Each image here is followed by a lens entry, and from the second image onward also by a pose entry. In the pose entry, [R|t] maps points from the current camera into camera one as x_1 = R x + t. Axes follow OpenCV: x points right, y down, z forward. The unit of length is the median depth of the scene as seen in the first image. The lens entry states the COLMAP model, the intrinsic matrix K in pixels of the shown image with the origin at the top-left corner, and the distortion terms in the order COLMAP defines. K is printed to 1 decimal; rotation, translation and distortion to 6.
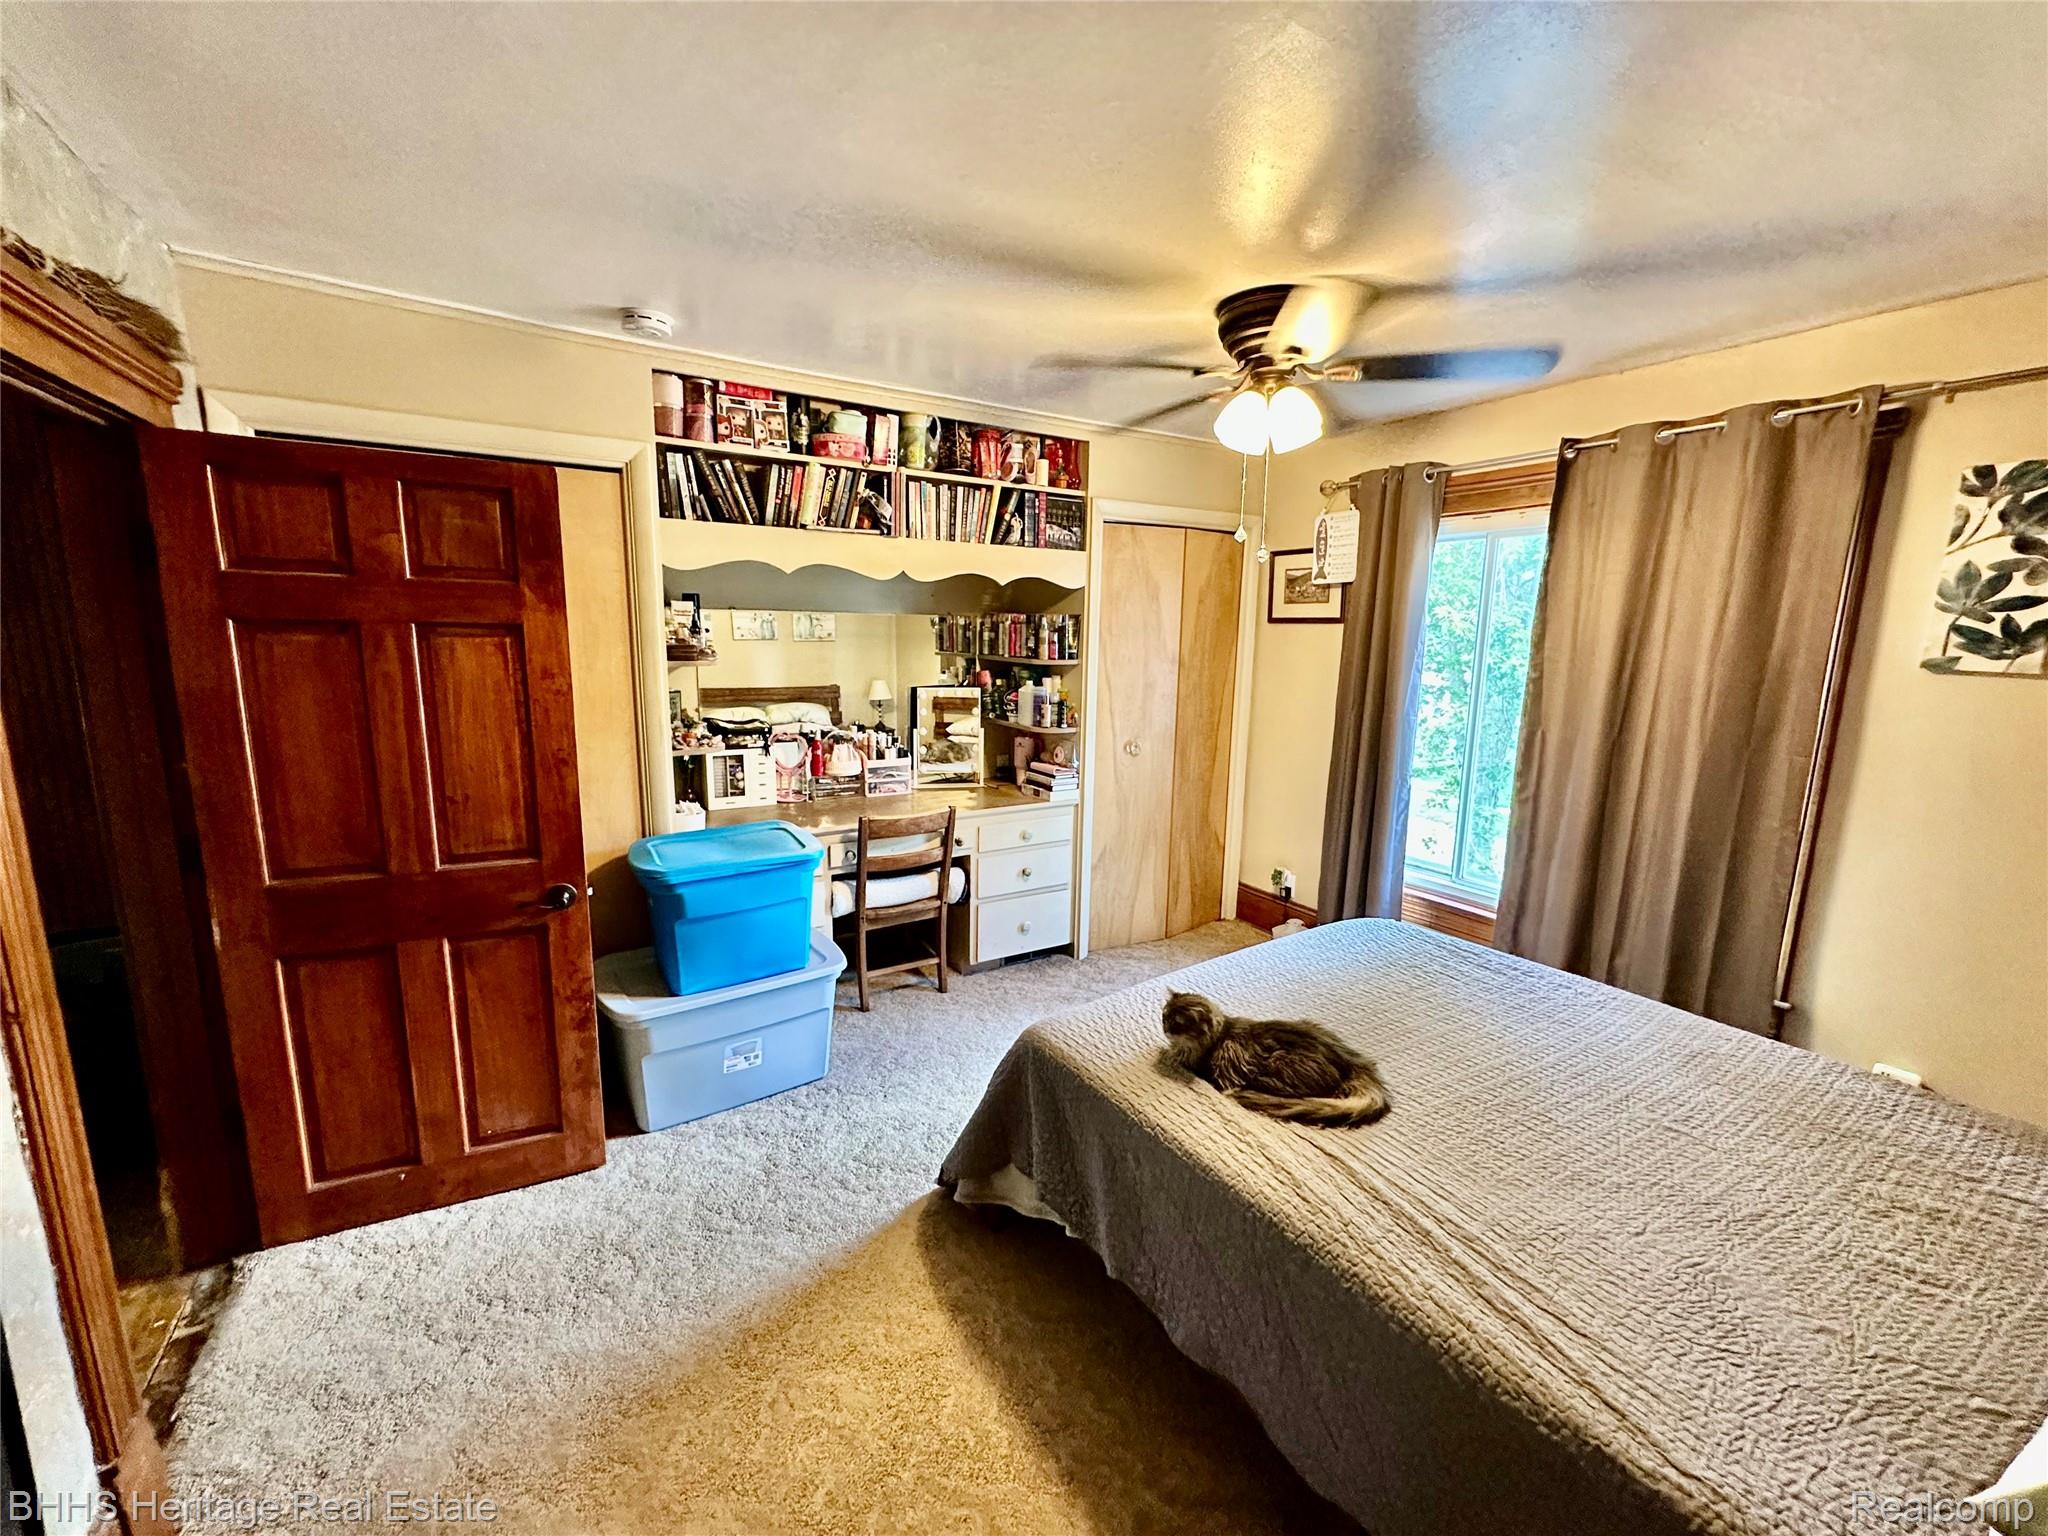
lens RADIAL K [[816.3, 0, 1022.6], [0, 816.3, 769.6], [0, 0, 1]] dist [-0.004189, 0.000959]
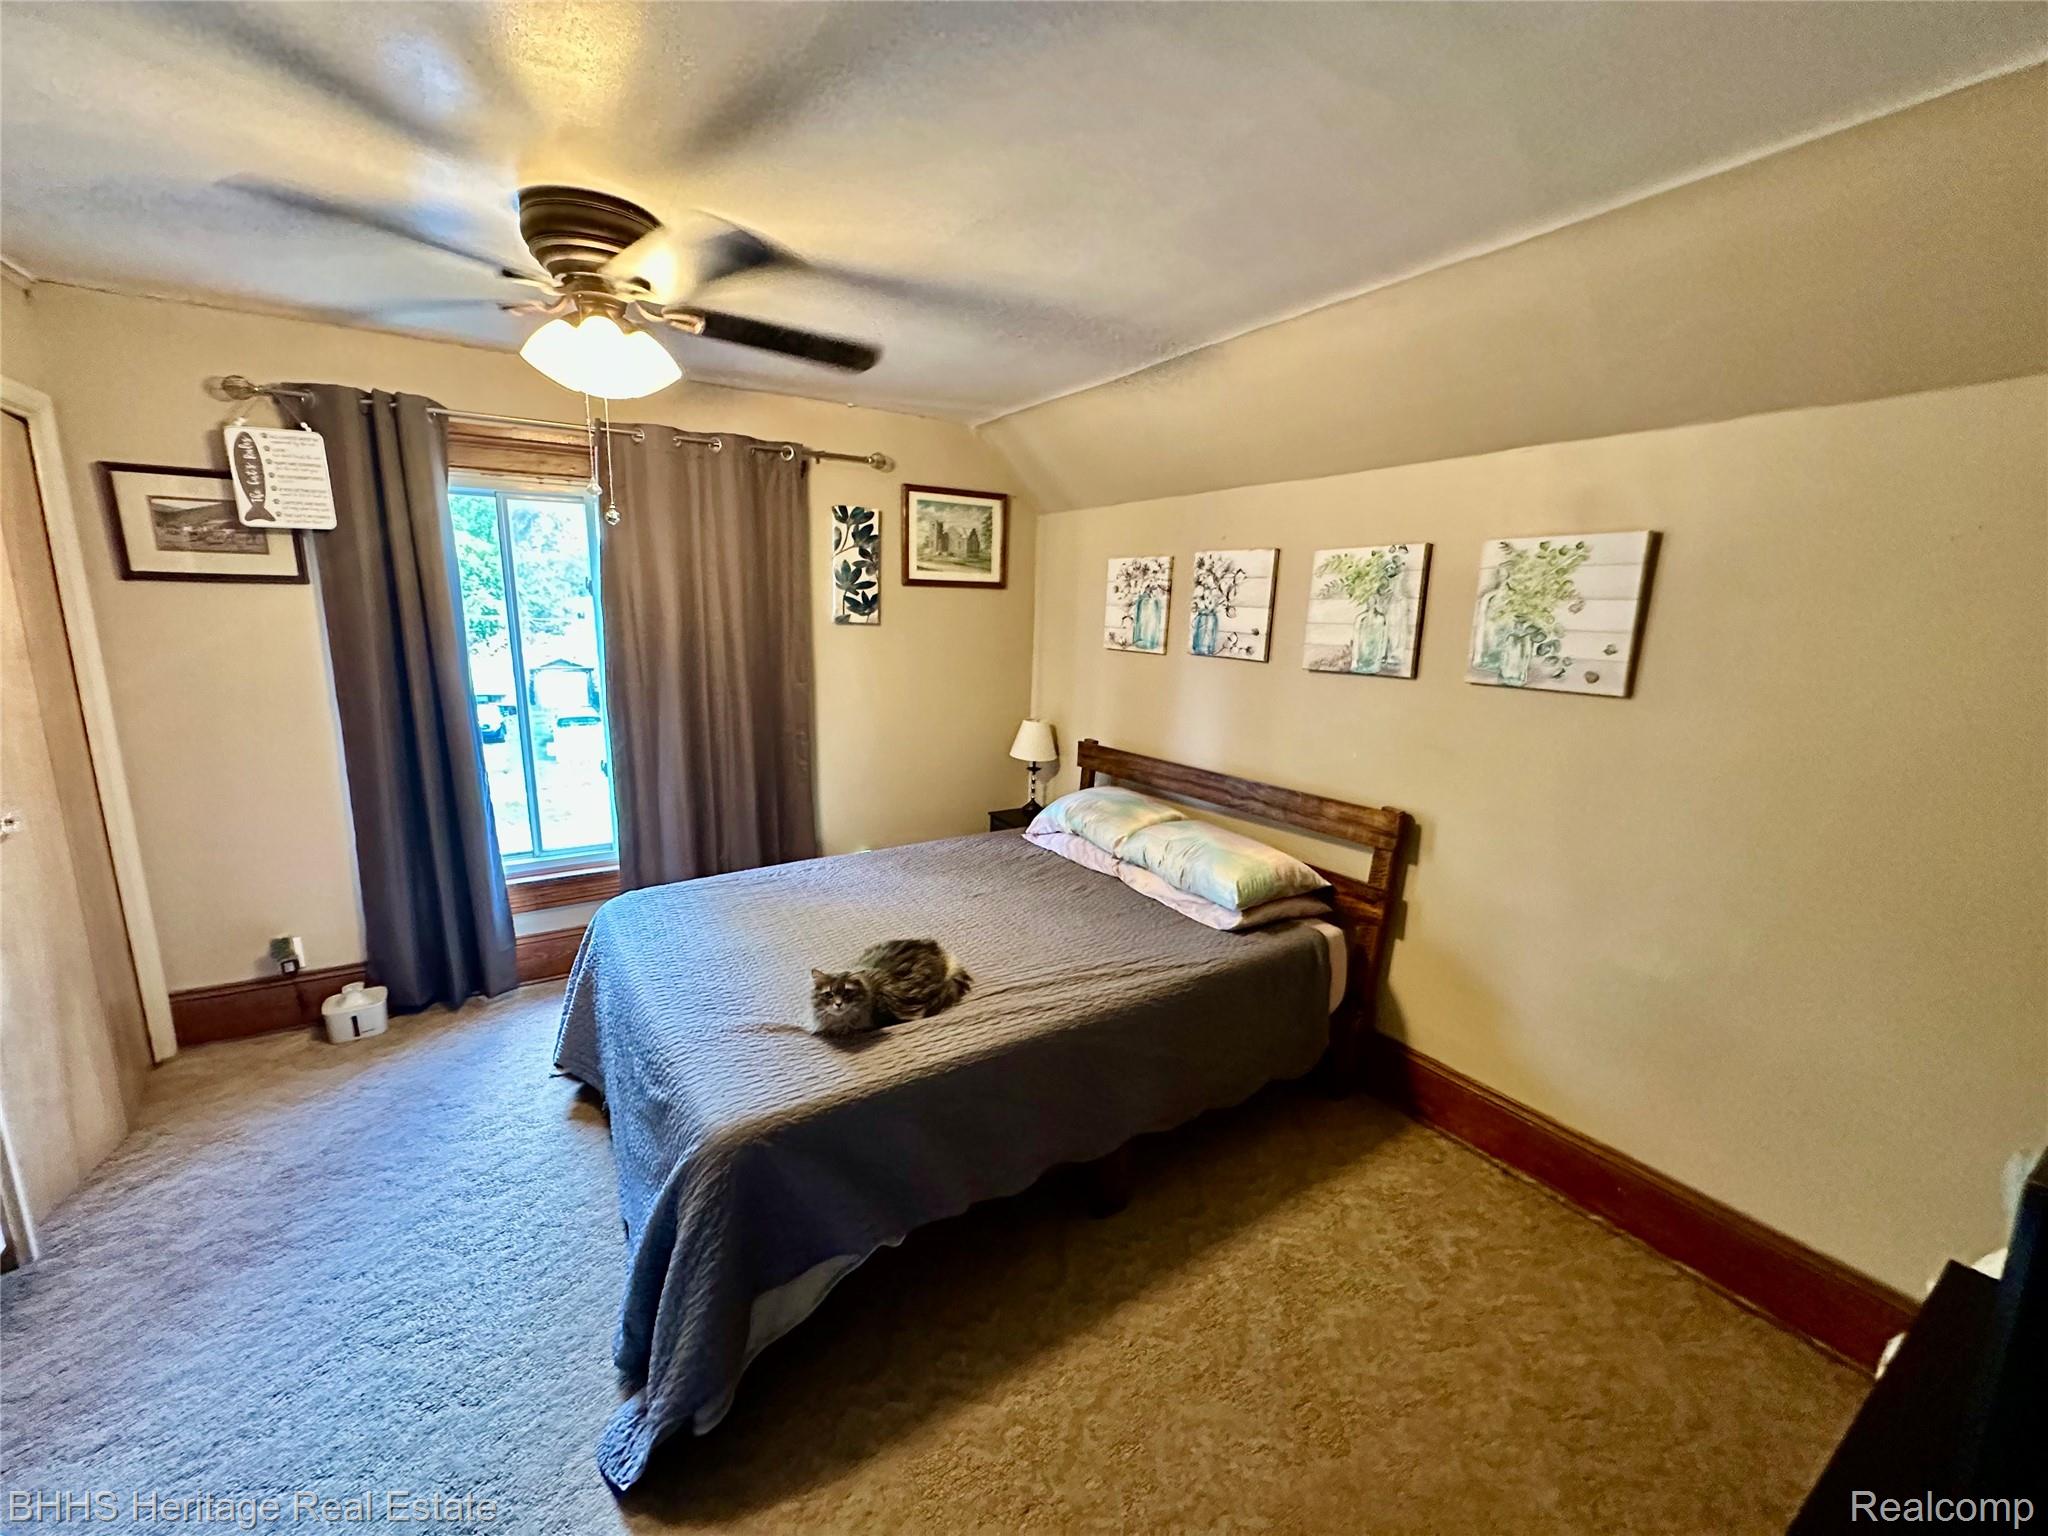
lens RADIAL K [[816.3, 0, 1022.6], [0, 816.3, 769.6], [0, 0, 1]] dist [-0.004189, 0.000959]
pose [[-0.007428, -0.209318, 0.977819, -0.644420], [0.151407, 0.966337, 0.208010, -0.123701], [-0.988444, 0.149594, 0.024514, 0.629149]]
